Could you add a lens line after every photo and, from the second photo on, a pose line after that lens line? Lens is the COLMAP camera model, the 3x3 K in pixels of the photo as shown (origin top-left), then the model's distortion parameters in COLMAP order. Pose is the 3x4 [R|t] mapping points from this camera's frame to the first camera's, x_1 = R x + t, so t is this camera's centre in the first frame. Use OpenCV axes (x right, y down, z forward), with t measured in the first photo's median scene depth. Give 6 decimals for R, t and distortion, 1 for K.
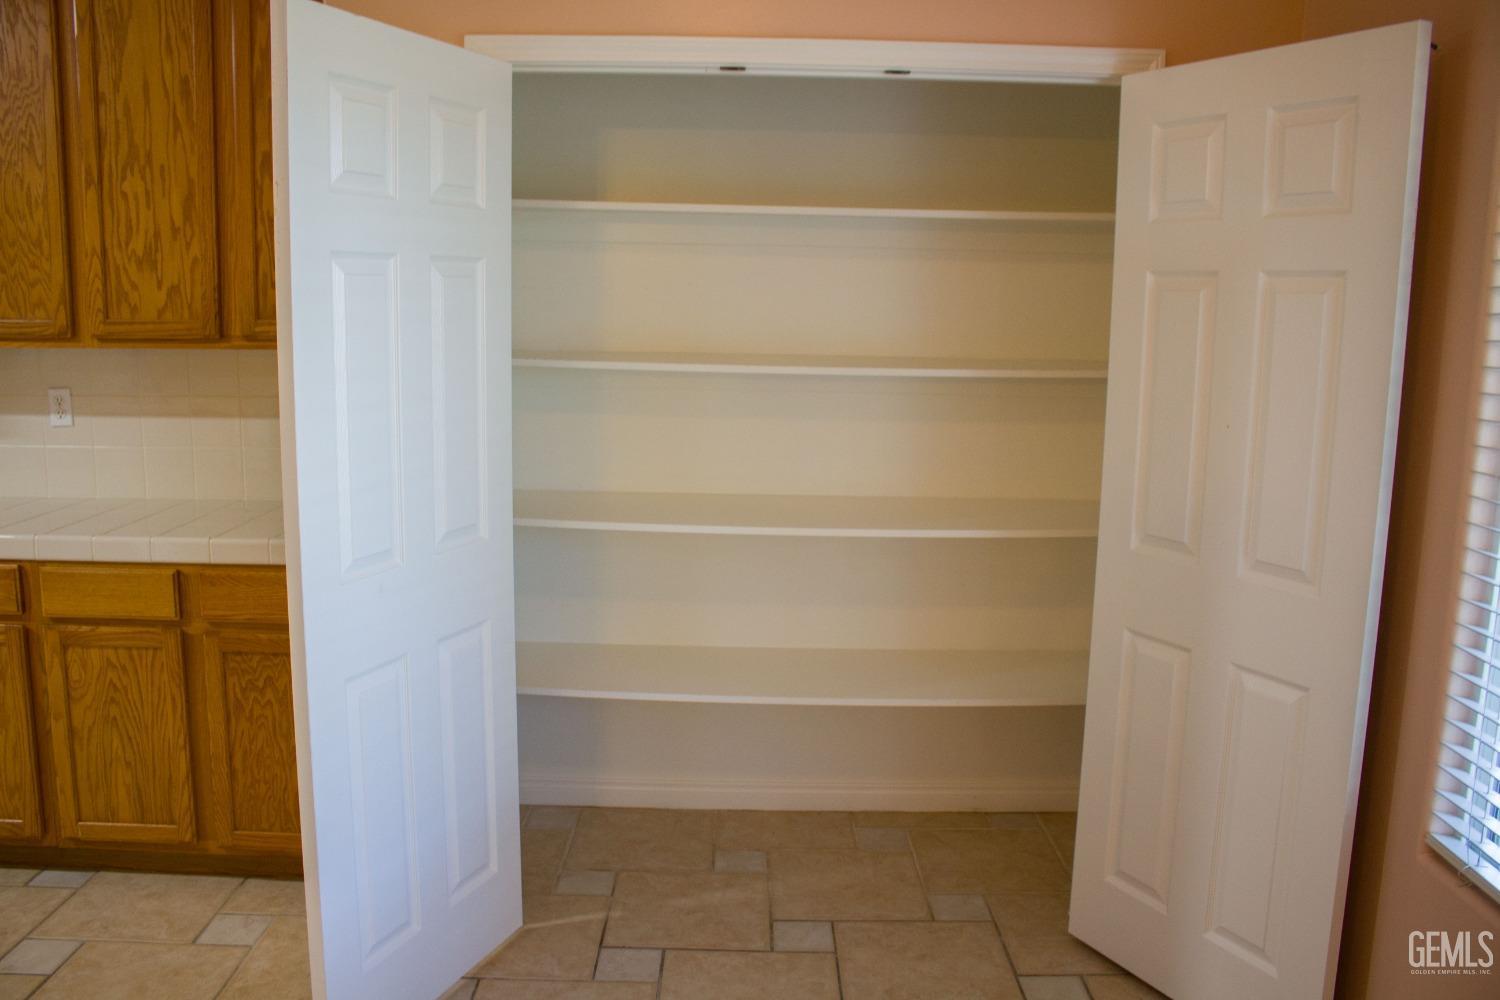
lens RADIAL K [[1233.8, 0, 743.0], [0, 1233.8, 495.7], [0, 0, 1]] dist [-0.162178, 0.132050]
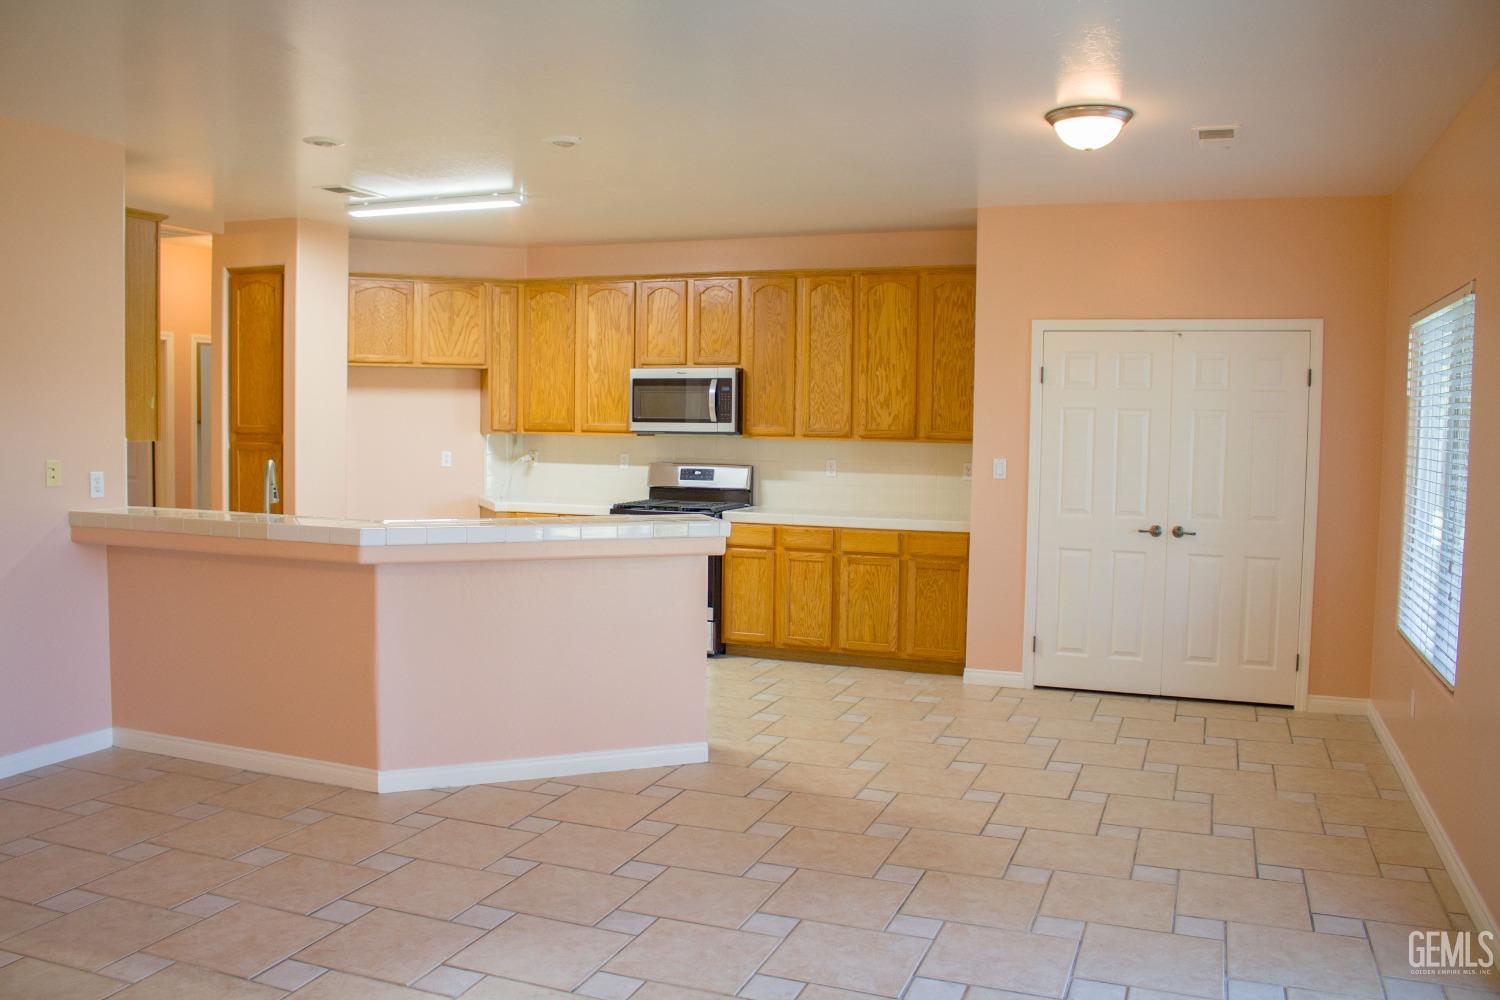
lens RADIAL K [[1233.8, 0, 743.0], [0, 1233.8, 495.7], [0, 0, 1]] dist [-0.162178, 0.132050]
pose [[0.932277, 0.018264, -0.361285, 0.118094], [-0.054428, 0.994438, -0.090175, 0.218241], [0.357628, 0.103732, 0.928085, -1.347129]]
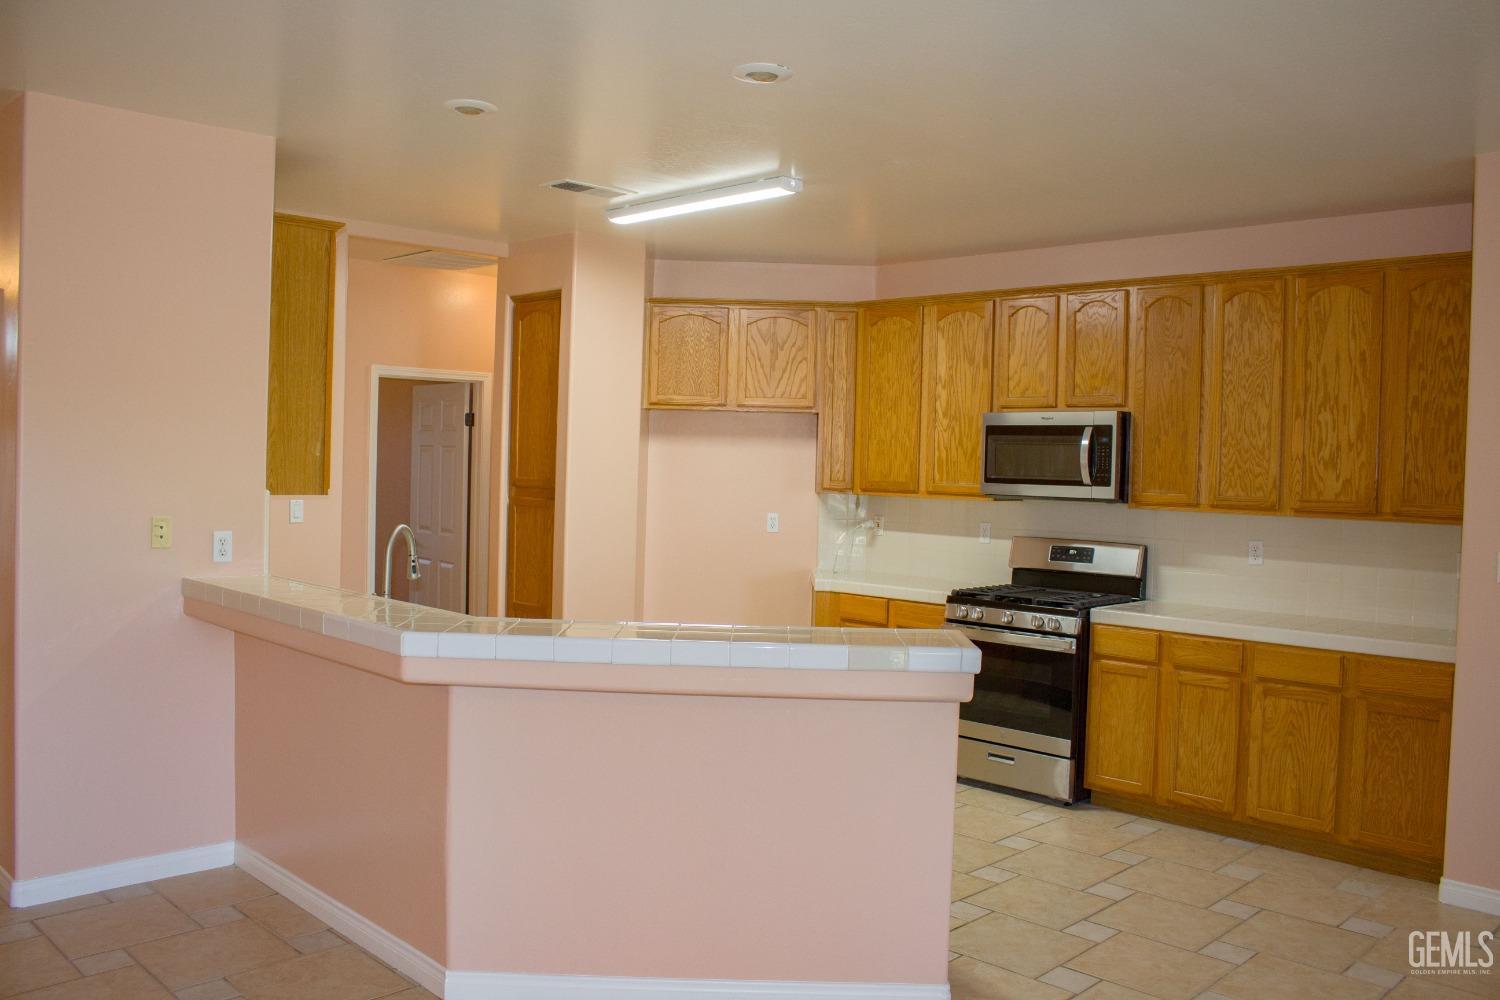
lens RADIAL K [[1233.8, 0, 743.0], [0, 1233.8, 495.7], [0, 0, 1]] dist [-0.162178, 0.132050]
pose [[0.707498, 0.020566, -0.706416, 0.076768], [-0.124736, 0.987518, -0.096177, 0.099867], [0.695620, 0.156160, 0.701232, -0.678641]]
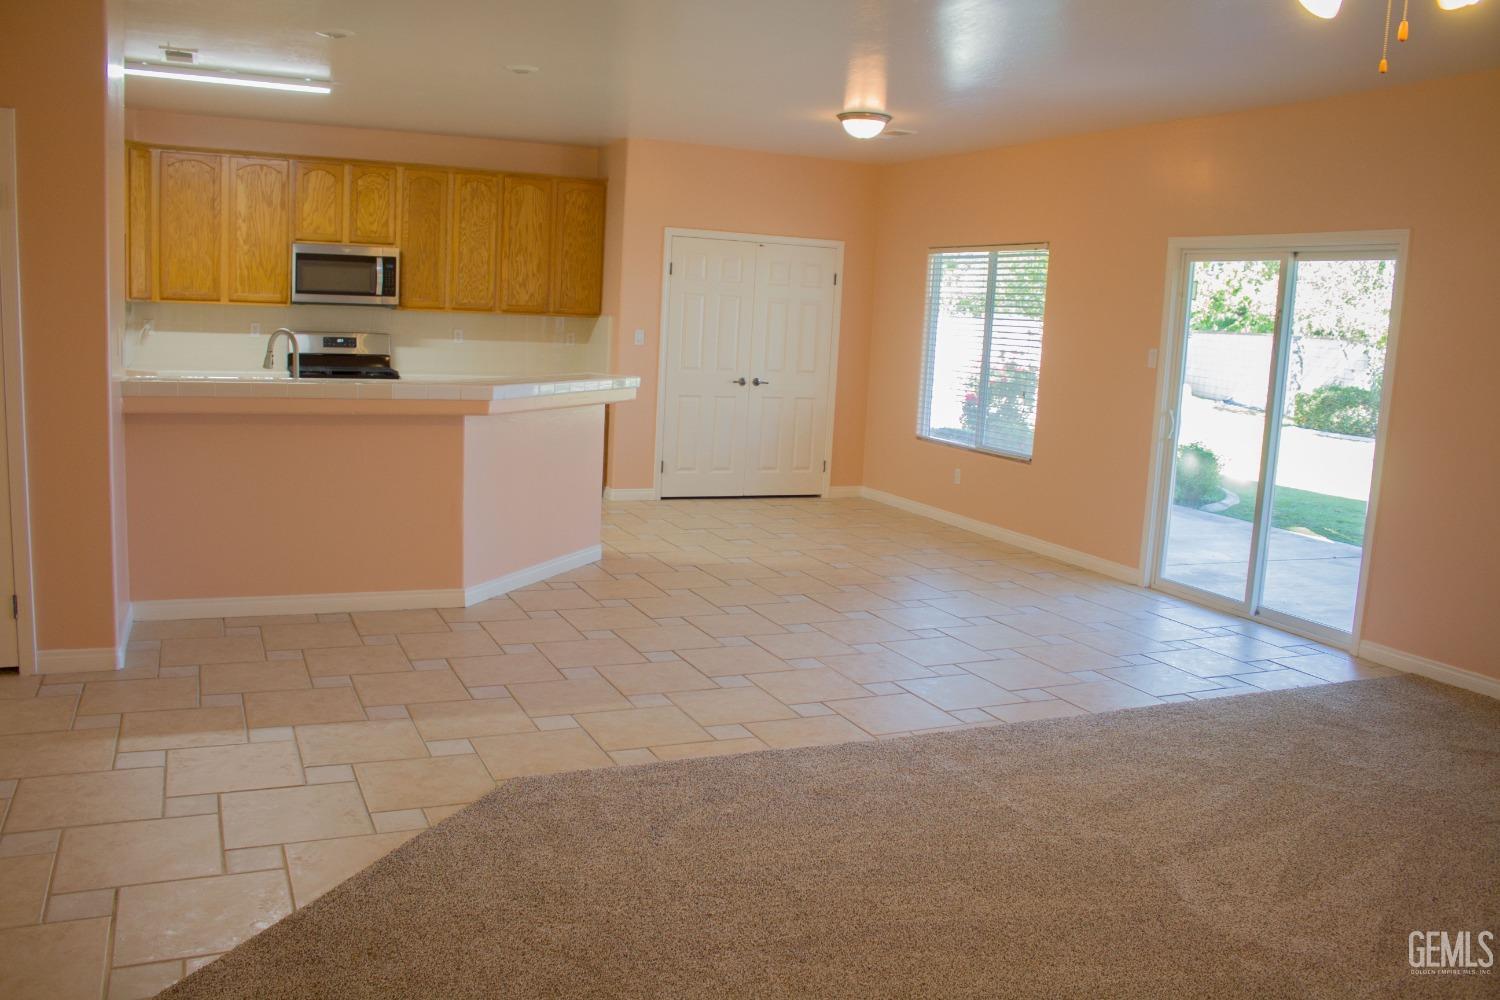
lens RADIAL K [[1233.8, 0, 743.0], [0, 1233.8, 495.7], [0, 0, 1]] dist [-0.162178, 0.132050]
pose [[0.913823, -0.032190, 0.404836, -1.246001], [0.031093, 0.999473, 0.009287, 0.307428], [-0.404922, 0.004101, 0.914342, -1.948366]]
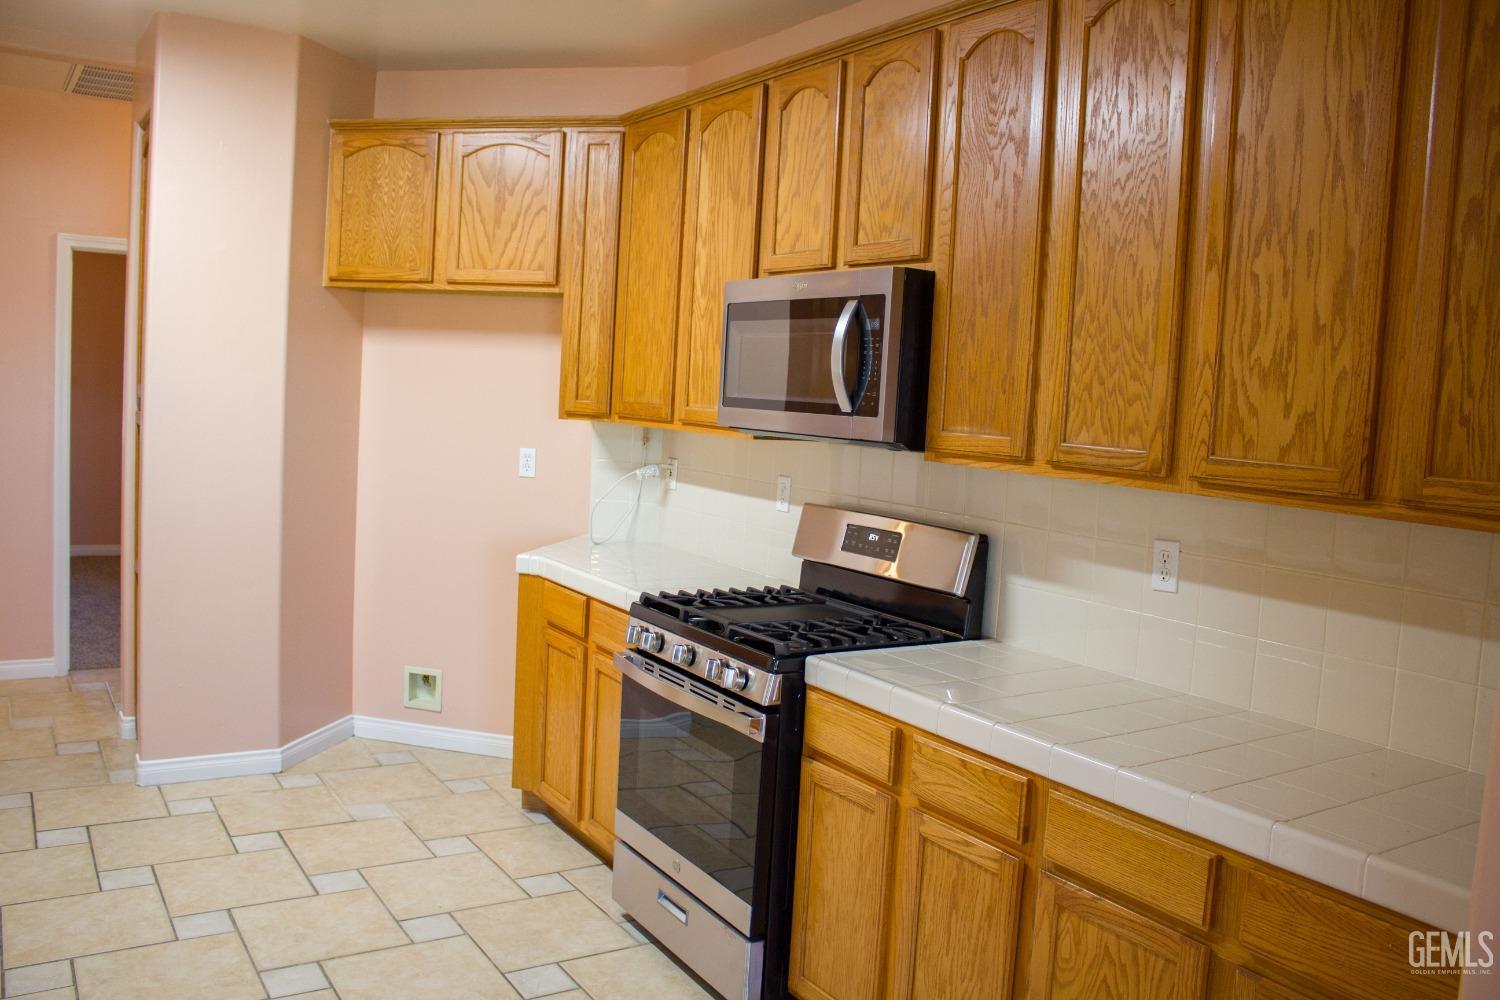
lens RADIAL K [[1233.8, 0, 743.0], [0, 1233.8, 495.7], [0, 0, 1]] dist [-0.162178, 0.132050]
pose [[0.535477, 0.085610, -0.840200, -0.089134], [-0.176836, 0.984162, -0.012423, -0.069562], [0.825829, 0.155230, 0.542135, 0.402500]]
